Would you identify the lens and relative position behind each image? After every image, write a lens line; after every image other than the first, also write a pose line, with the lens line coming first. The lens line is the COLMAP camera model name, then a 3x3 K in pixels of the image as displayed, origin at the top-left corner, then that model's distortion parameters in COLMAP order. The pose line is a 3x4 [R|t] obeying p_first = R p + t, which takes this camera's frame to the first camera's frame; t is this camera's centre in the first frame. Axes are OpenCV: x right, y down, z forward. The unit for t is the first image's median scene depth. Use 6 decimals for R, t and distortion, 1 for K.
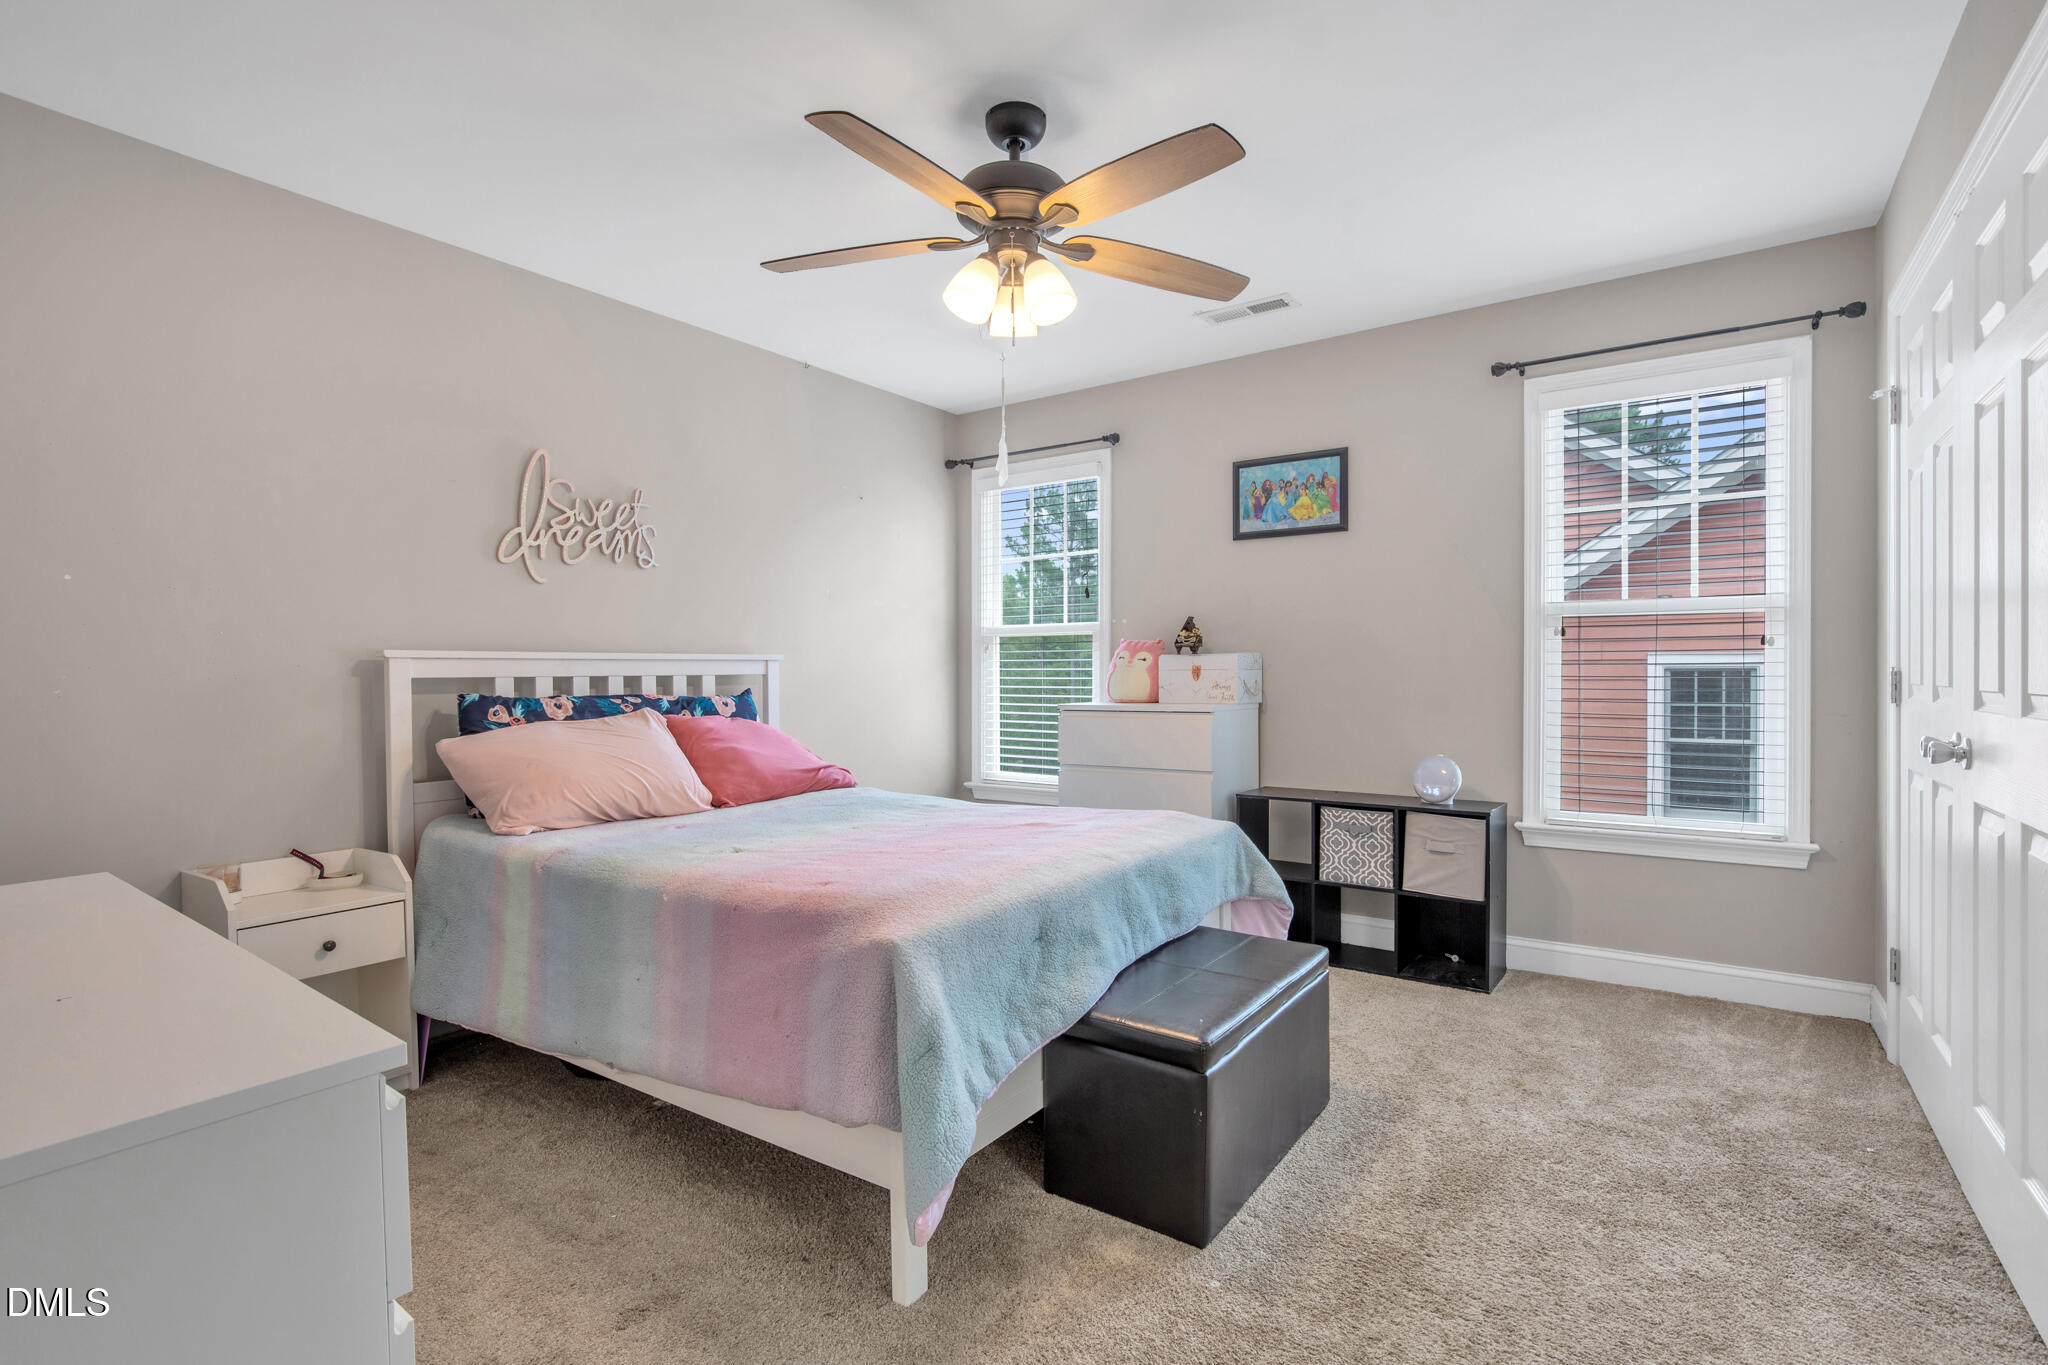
lens RADIAL K [[963.3, 0, 1024.0], [0, 963.3, 682.5], [0, 0, 1]] dist [-0.000312, -0.000029]
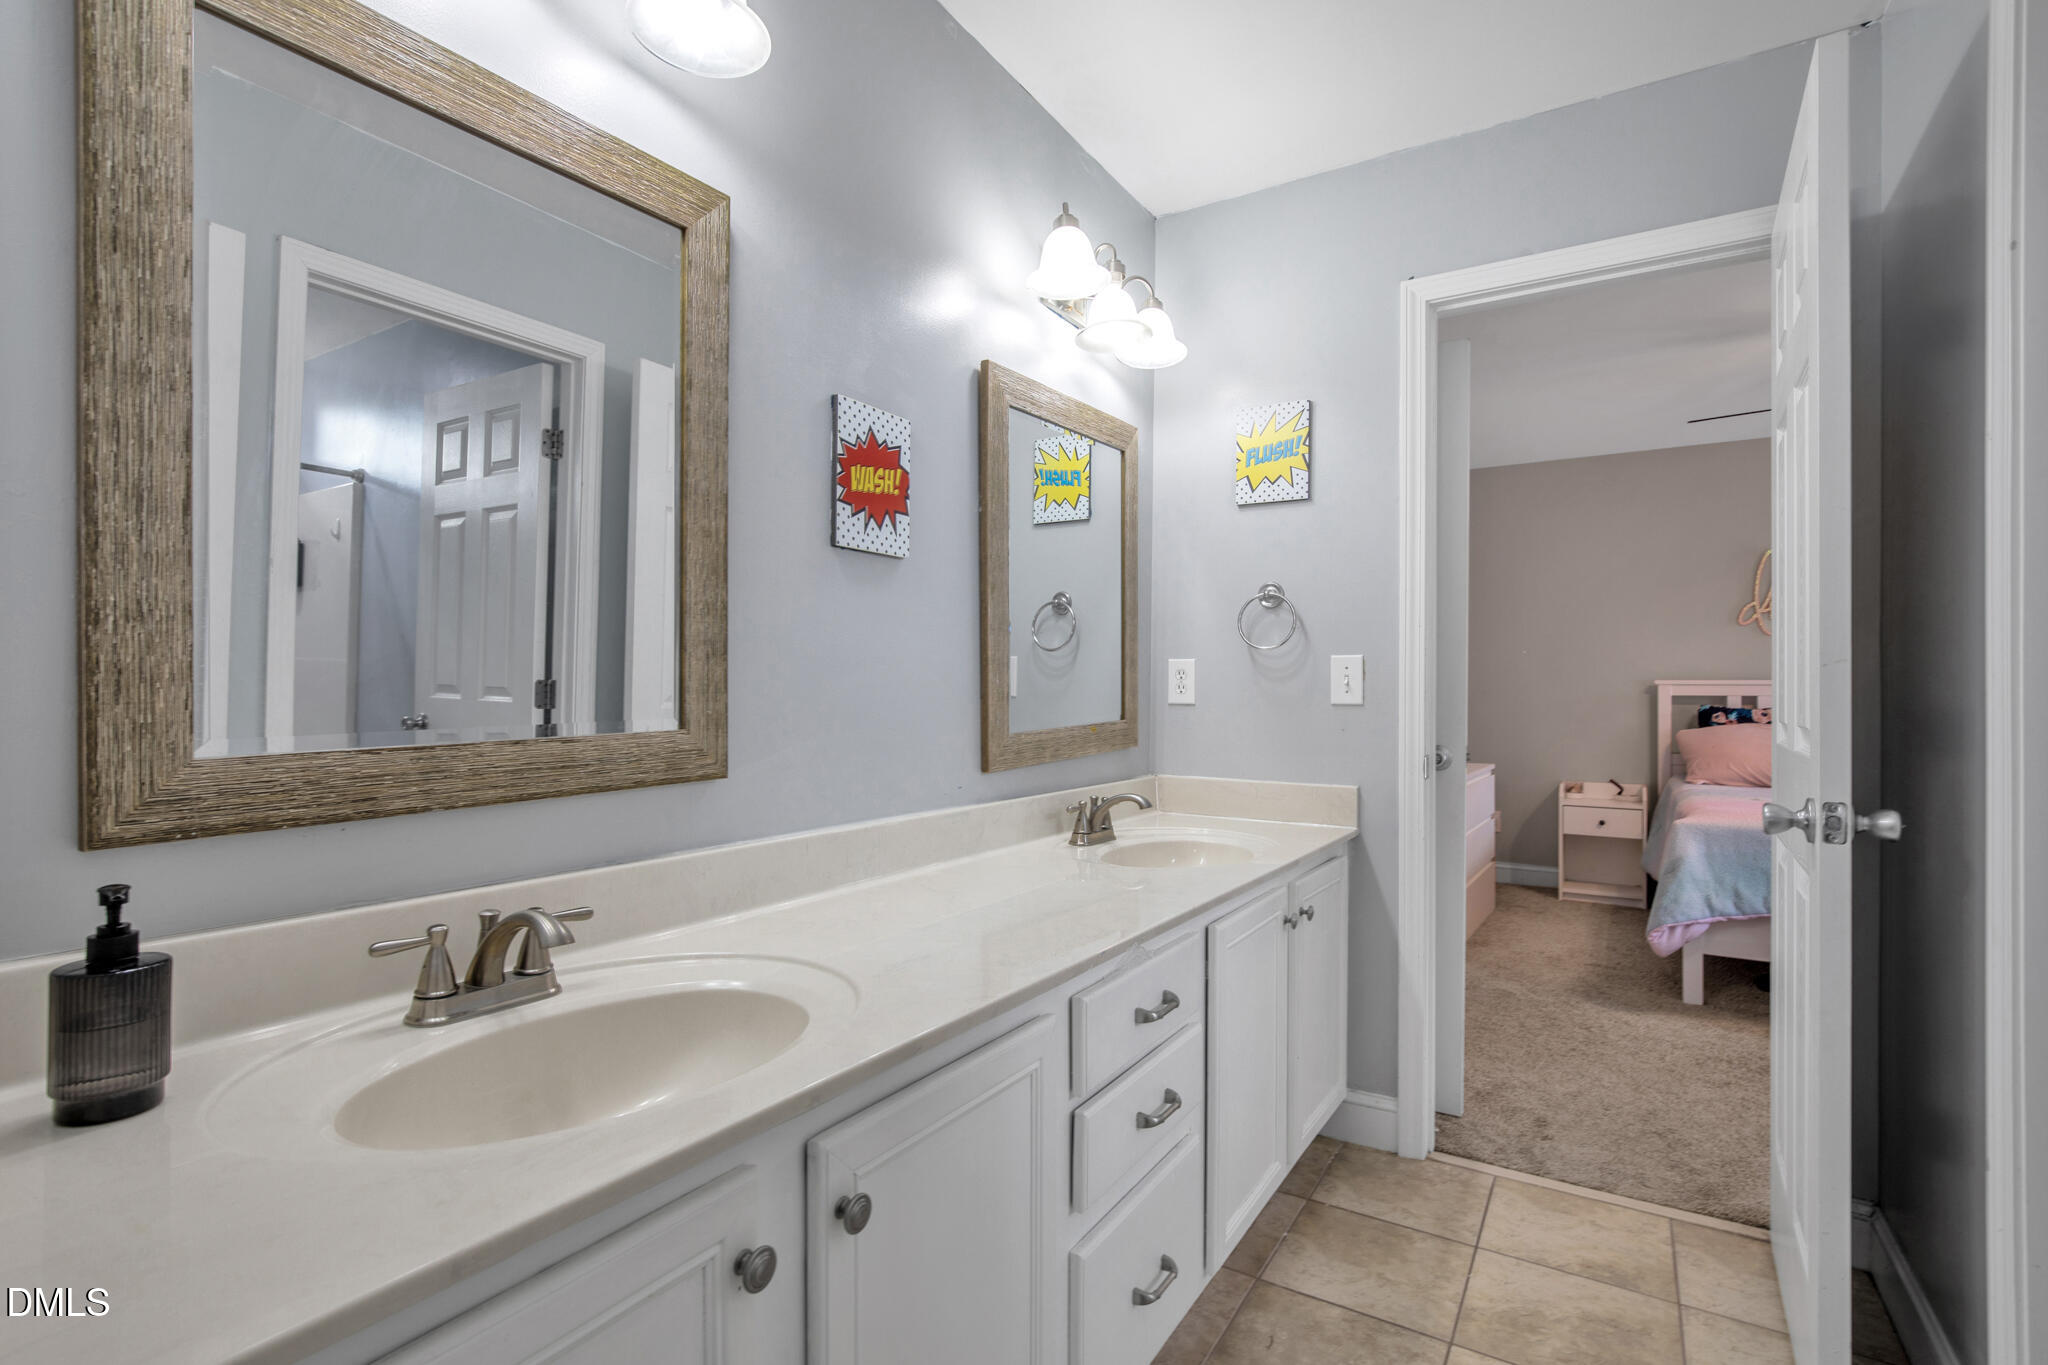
lens RADIAL K [[964.7, 0, 1026.1], [0, 964.7, 704.0], [0, 0, 1]] dist [-0.000464, -0.000018]
pose [[0.036434, 0.013761, -0.999241, 1.147538], [-0.010019, 0.999860, 0.013405, -0.001602], [0.999286, 0.009523, 0.036567, -0.291723]]
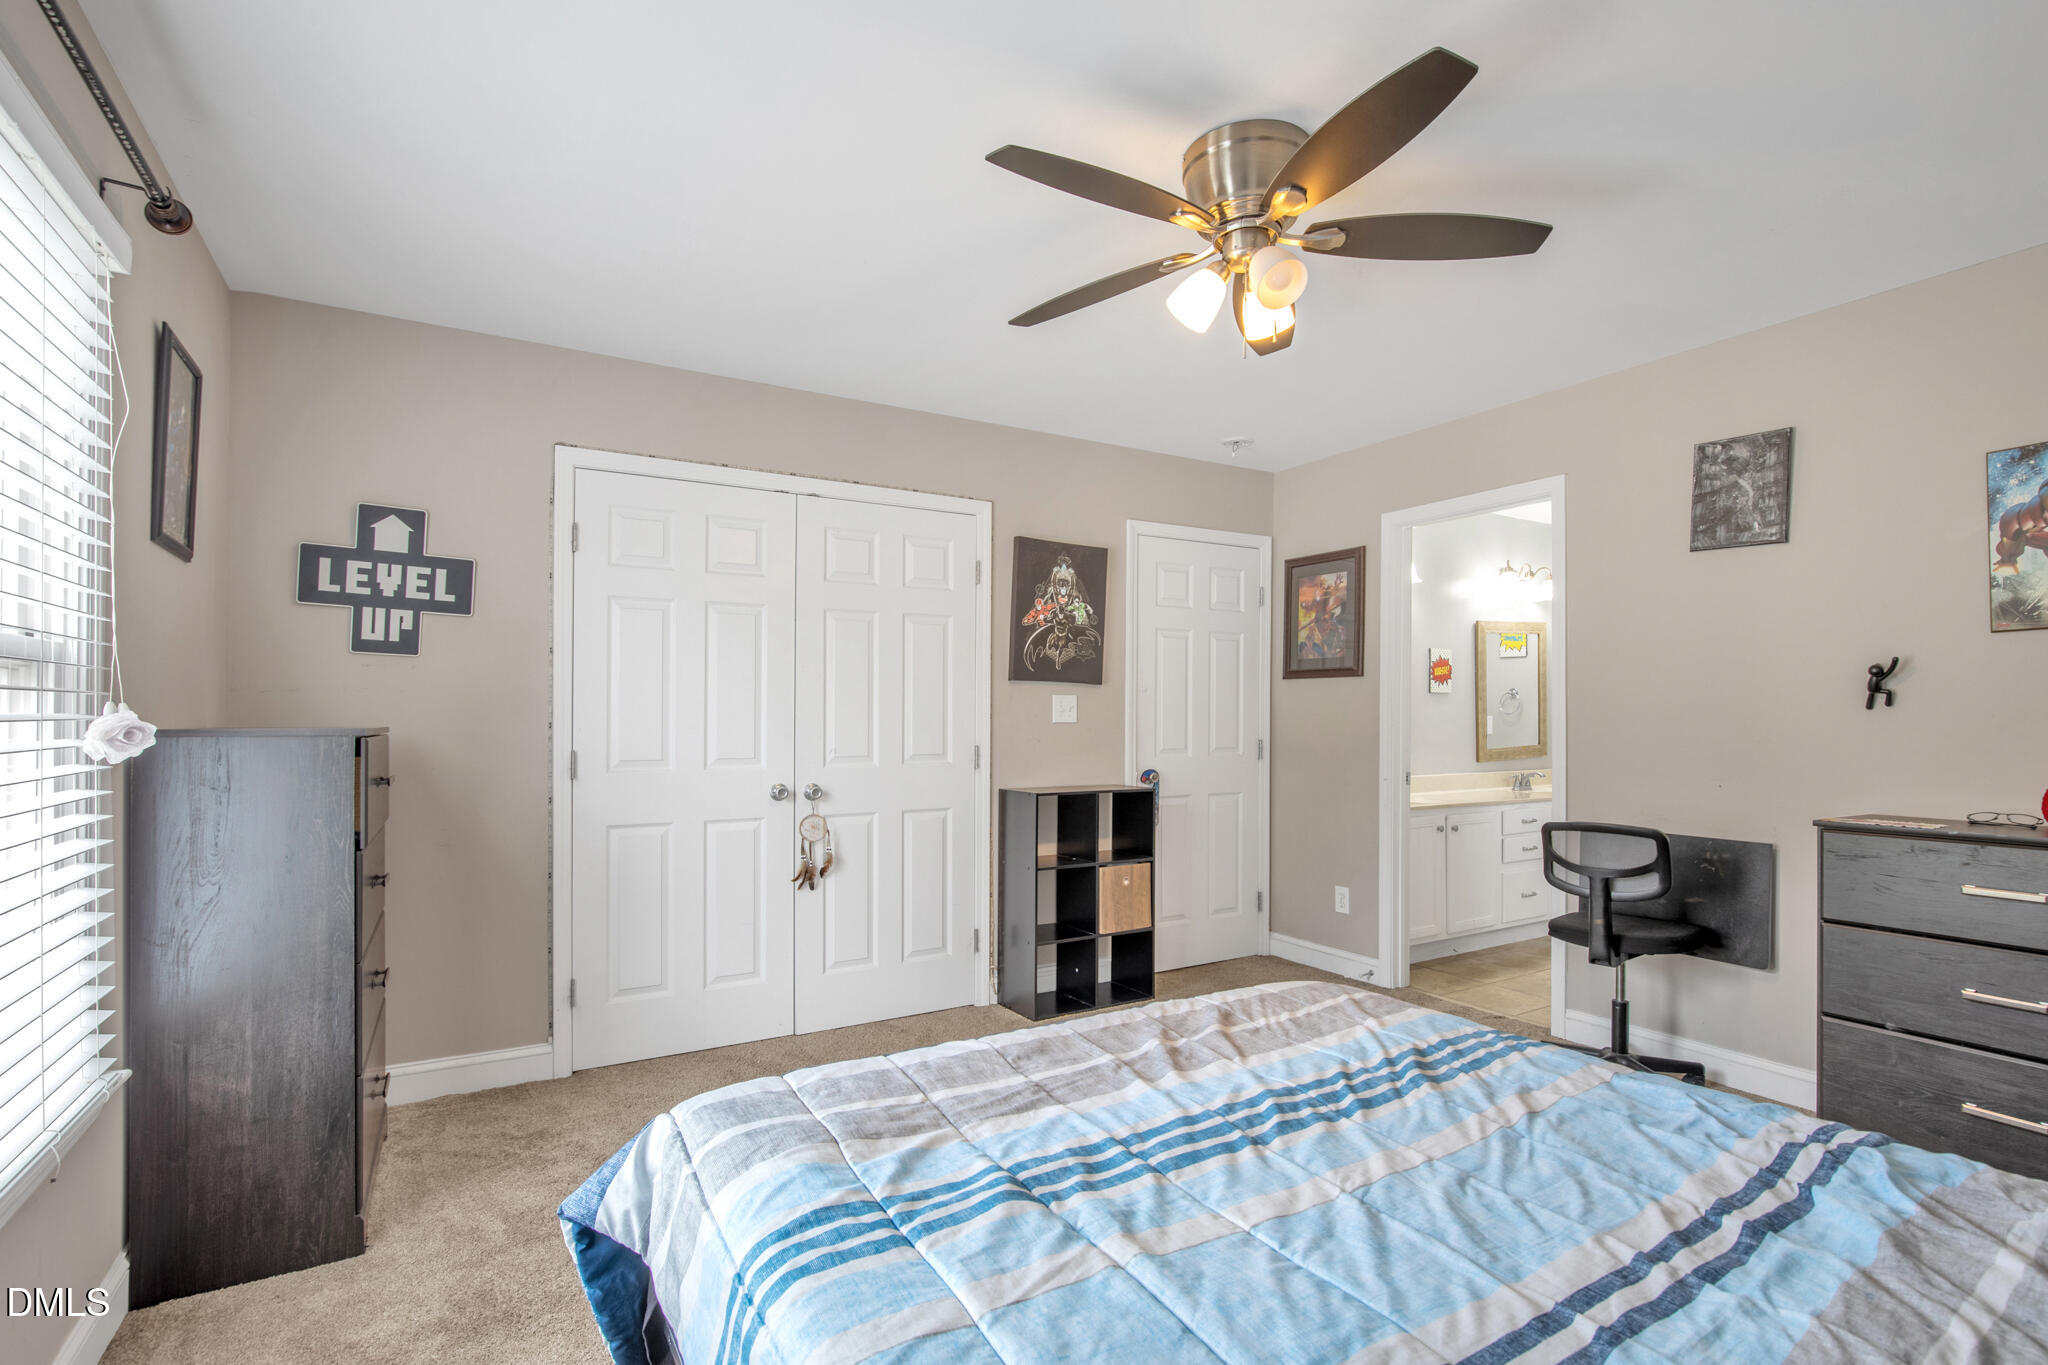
lens RADIAL K [[964.7, 0, 1026.1], [0, 964.7, 704.0], [0, 0, 1]] dist [-0.000464, -0.000018]
pose [[-0.421467, -0.006436, -0.906821, 3.361712], [-0.009223, 0.999954, -0.002810, -0.070910], [0.906797, 0.007180, -0.421507, -0.307551]]
